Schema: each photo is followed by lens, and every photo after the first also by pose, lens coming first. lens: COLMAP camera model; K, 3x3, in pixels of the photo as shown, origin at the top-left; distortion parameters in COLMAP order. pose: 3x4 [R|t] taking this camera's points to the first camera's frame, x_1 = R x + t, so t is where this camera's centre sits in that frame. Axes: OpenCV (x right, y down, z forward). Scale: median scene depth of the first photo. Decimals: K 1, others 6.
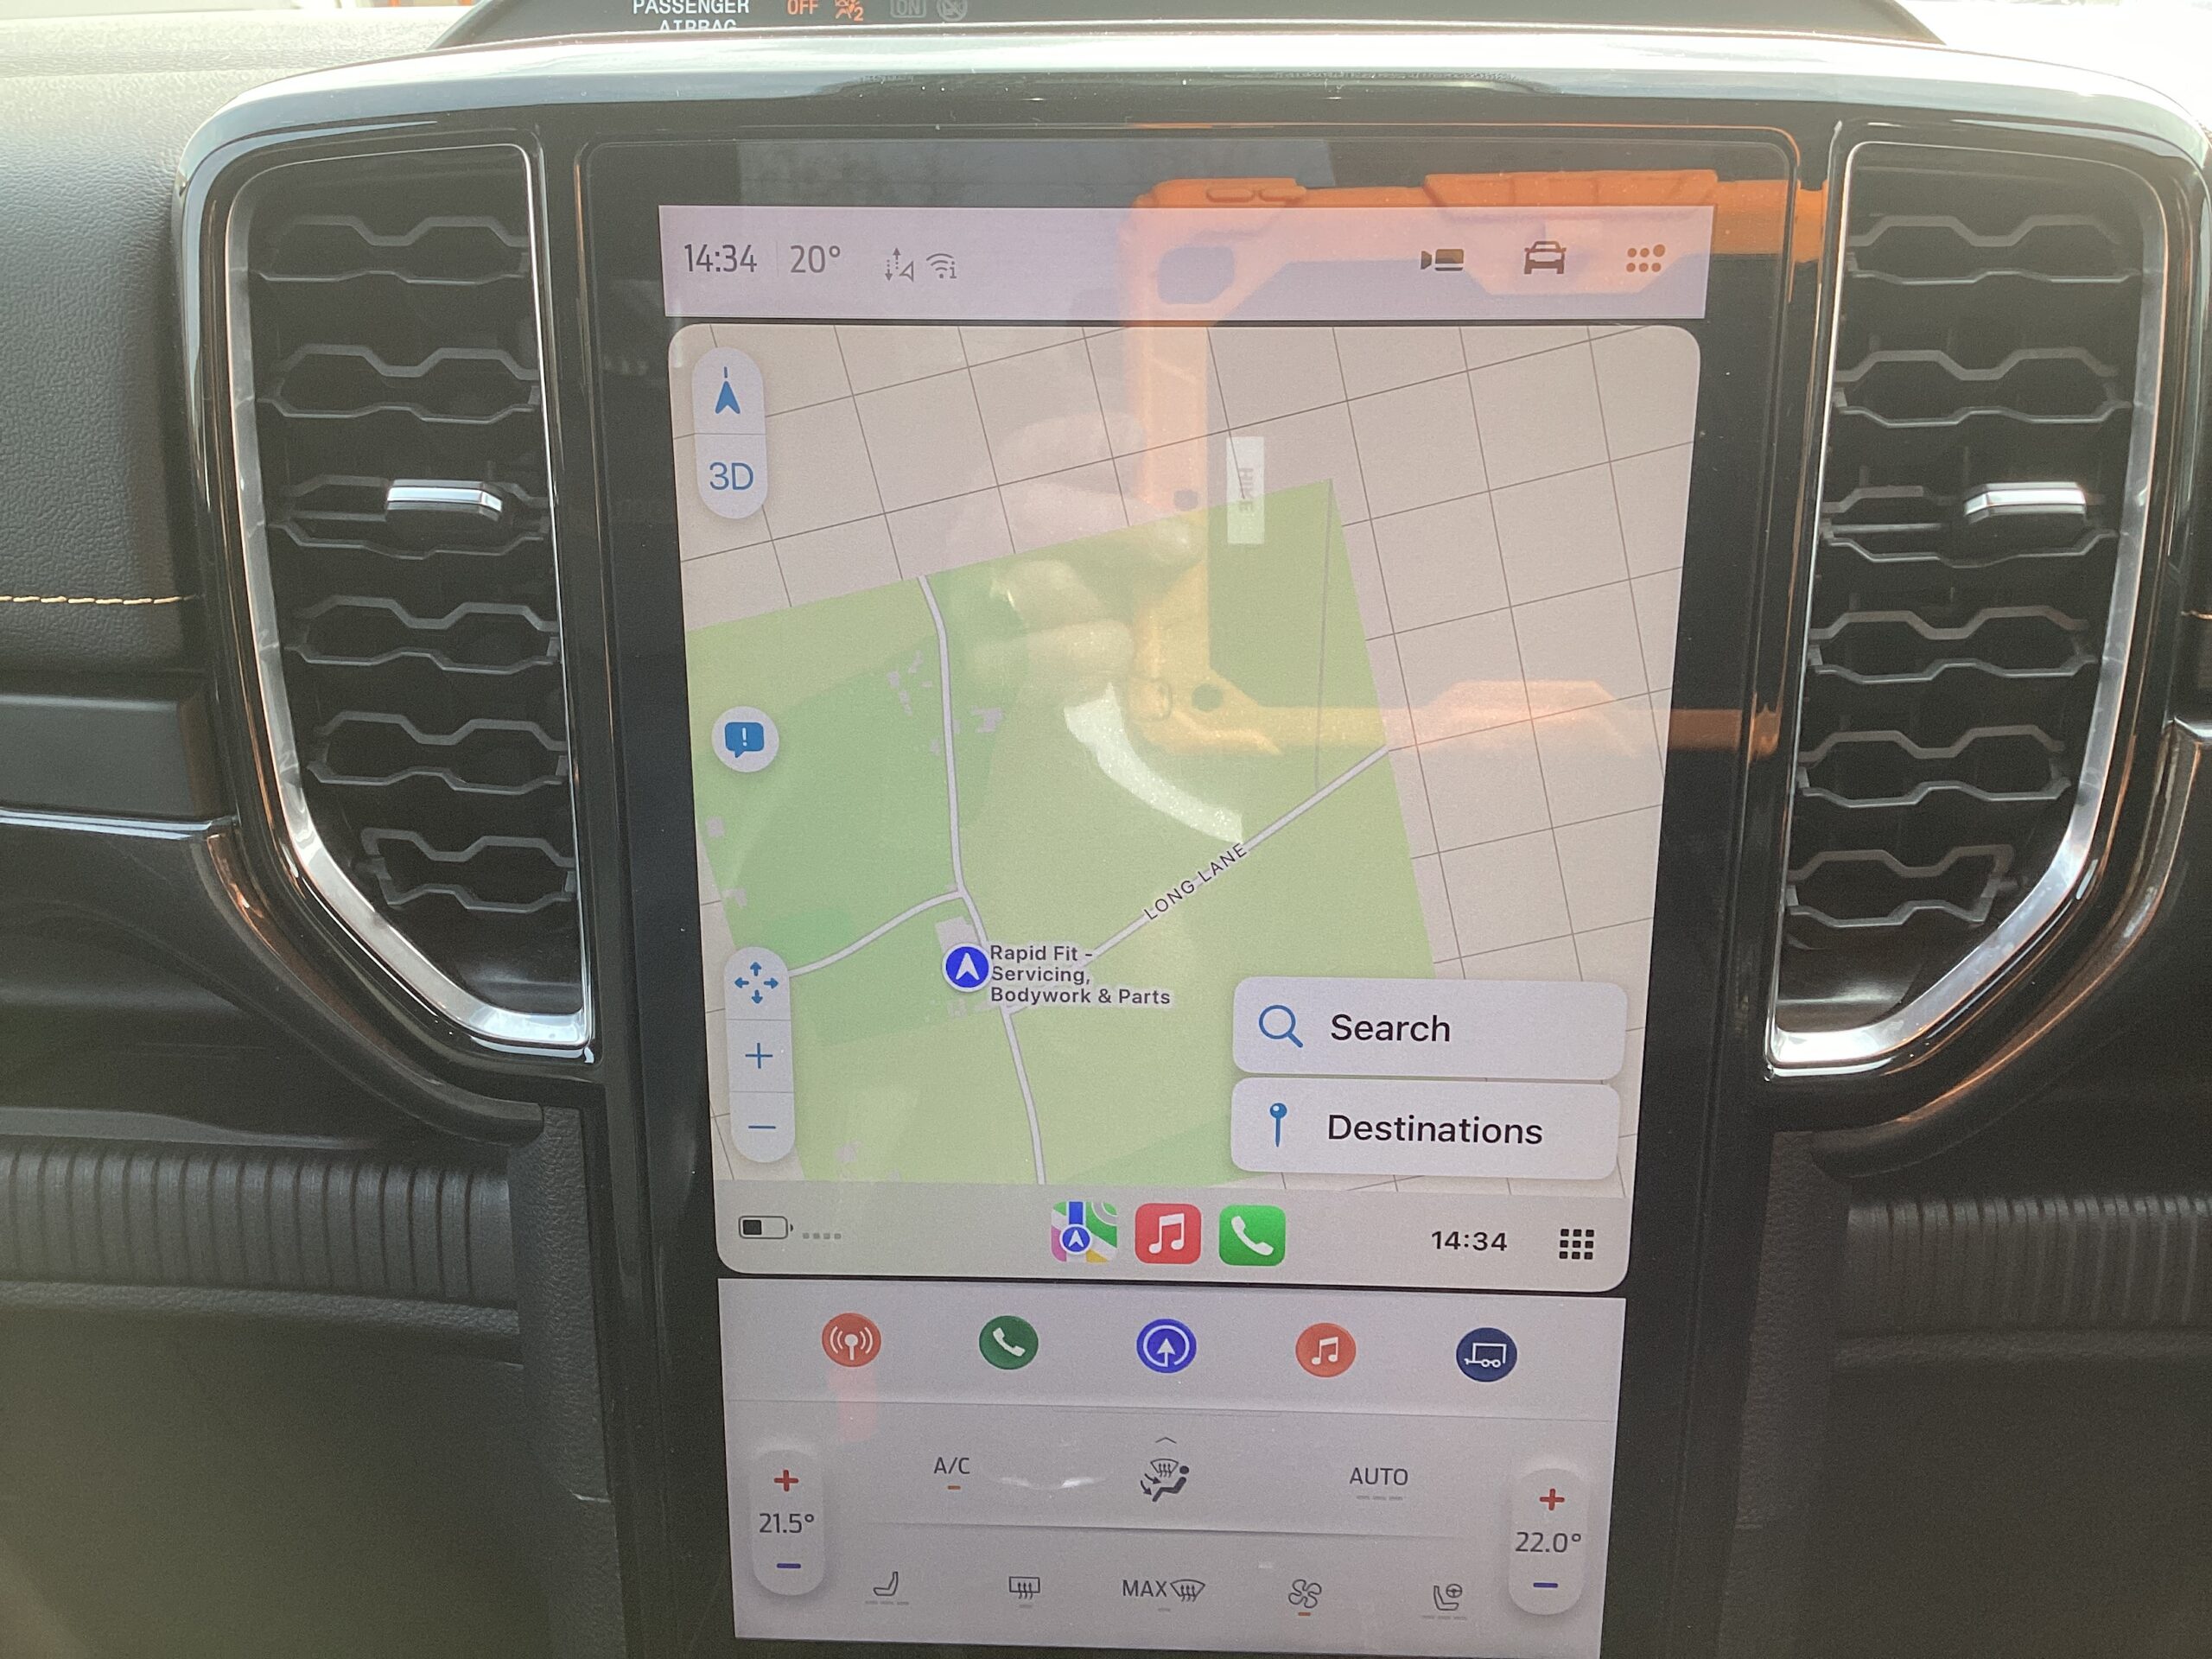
lens RADIAL K [[1986.6, 0, 1064.3], [0, 1986.6, 792.0], [0, 0, 1]] dist [0.085925, -0.140976]
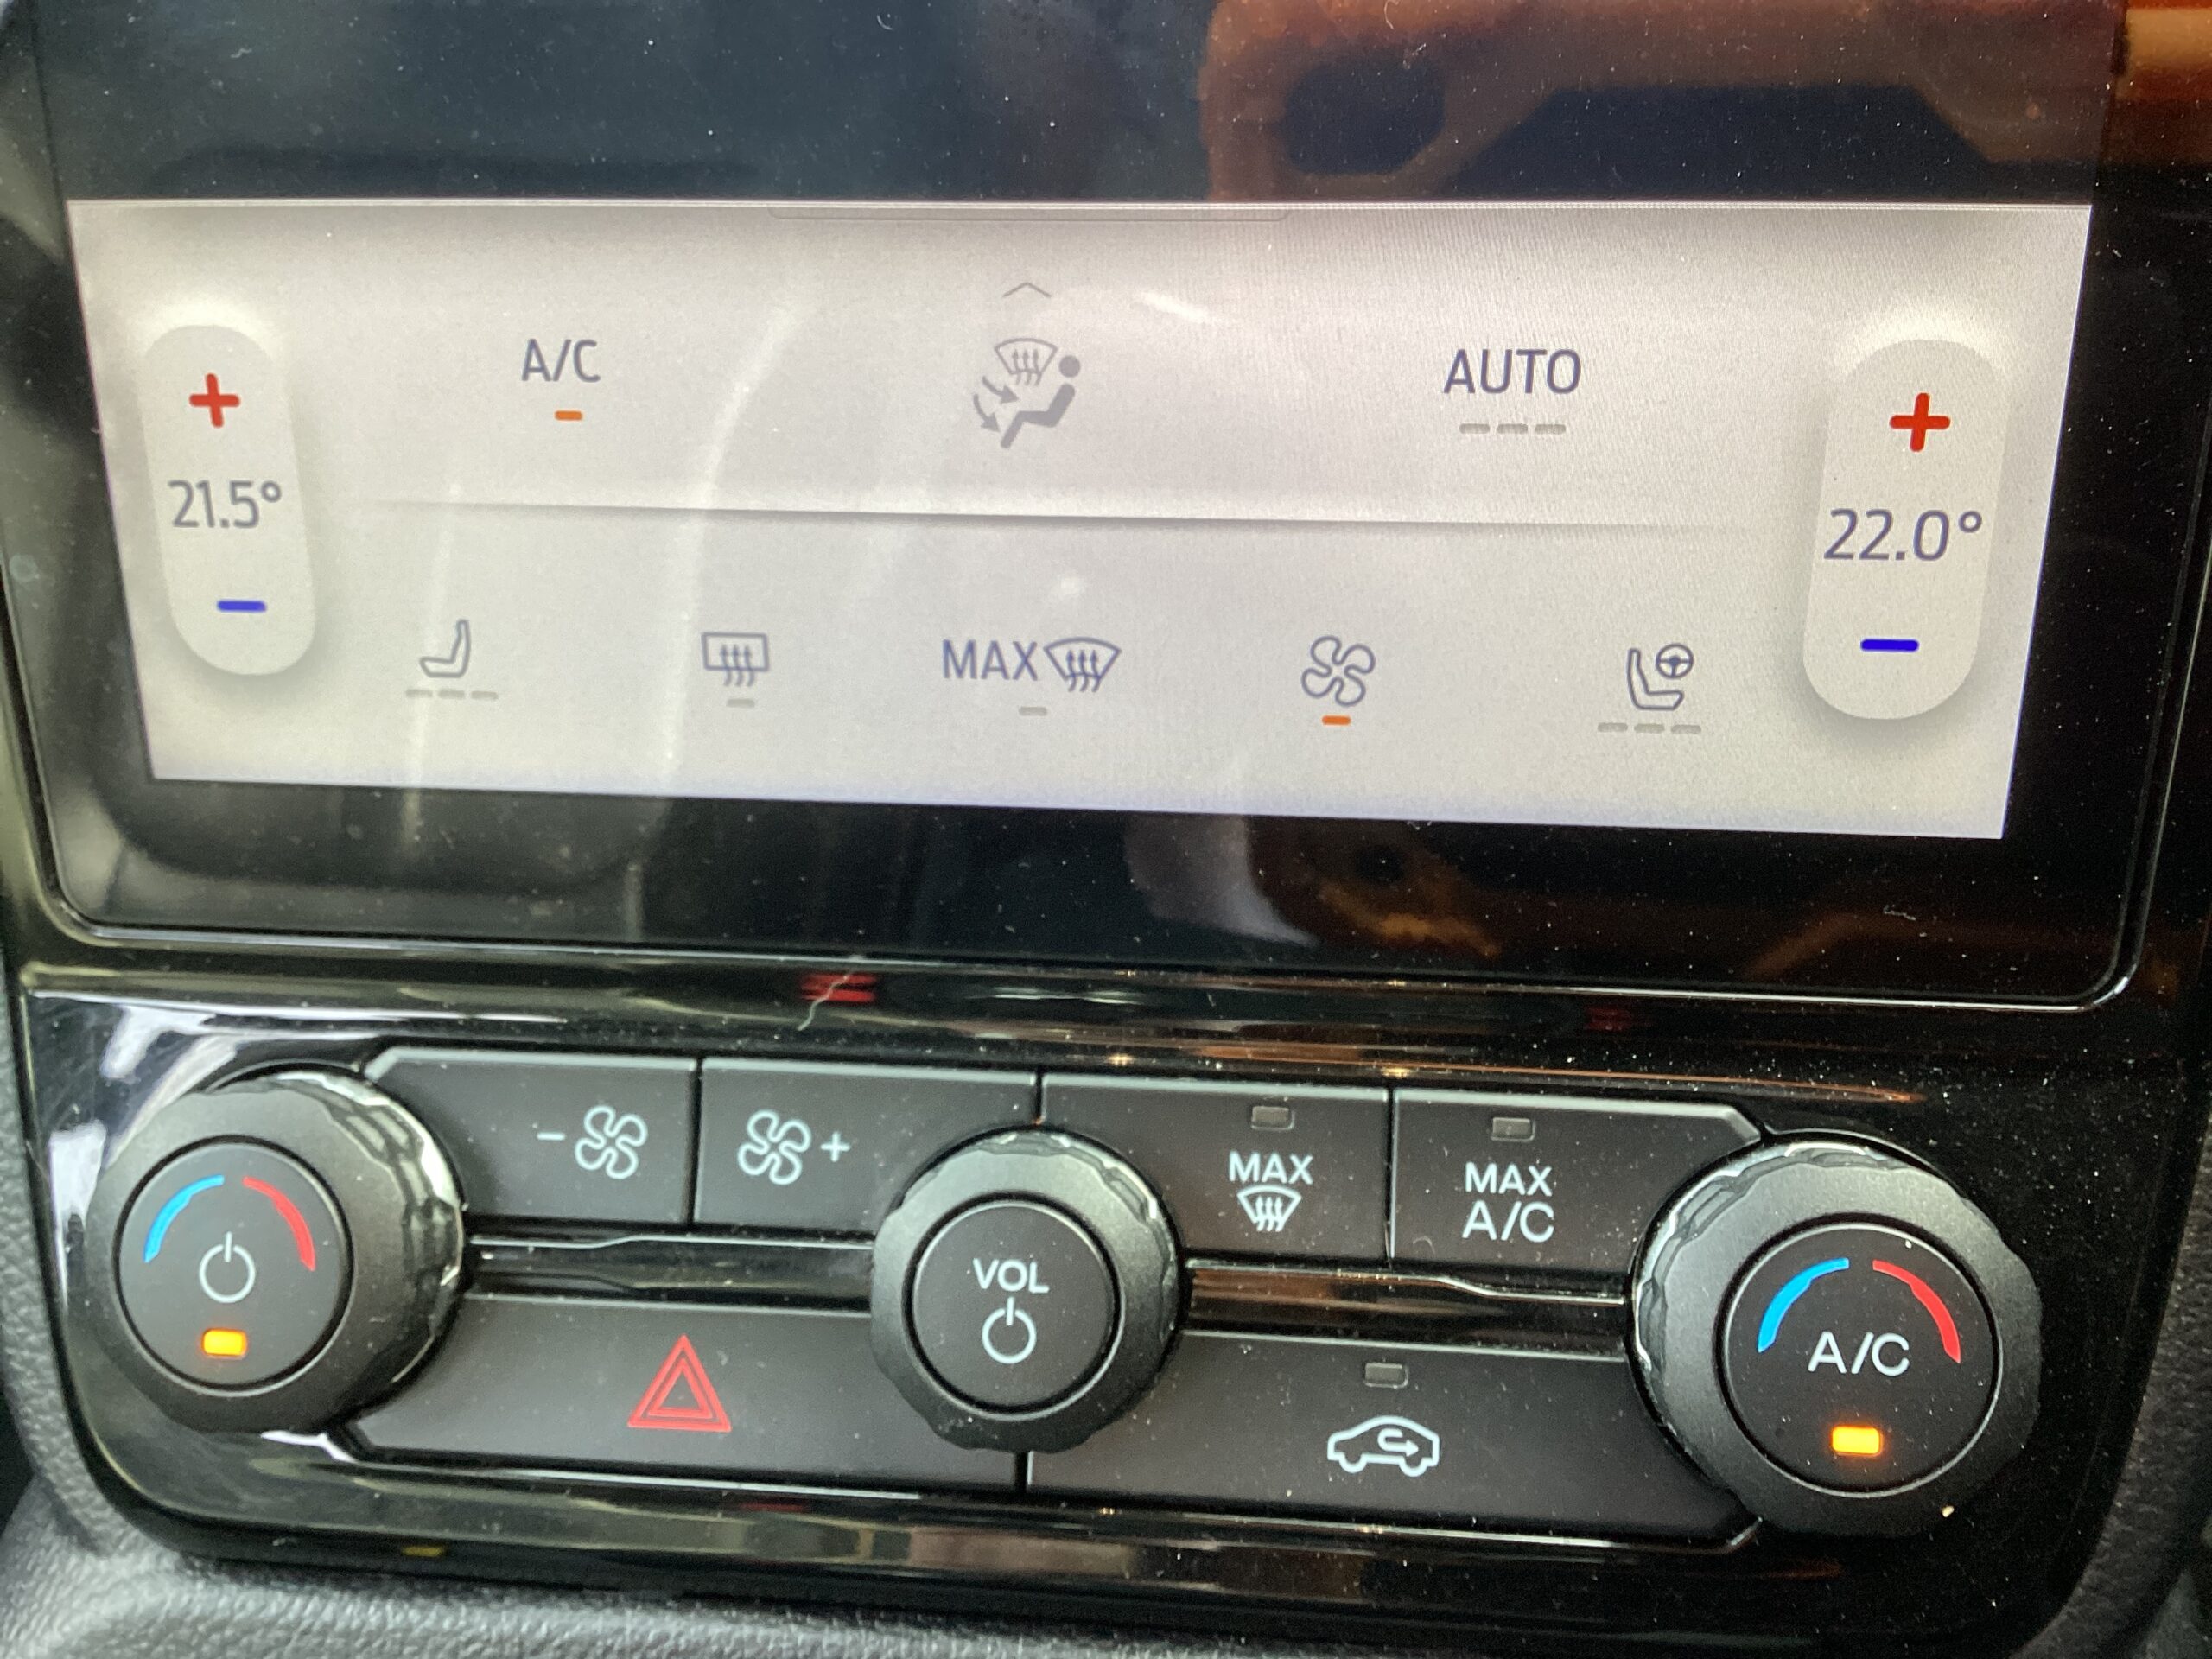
lens RADIAL K [[1986.6, 0, 1092.5], [0, 1986.6, 817.4], [0, 0, 1]] dist [0.085925, -0.140976]
pose [[0.997420, 0.019445, -0.069098, 0.102072], [-0.014023, 0.996846, 0.078113, 0.422642], [0.070399, -0.076942, 0.994547, 0.578465]]
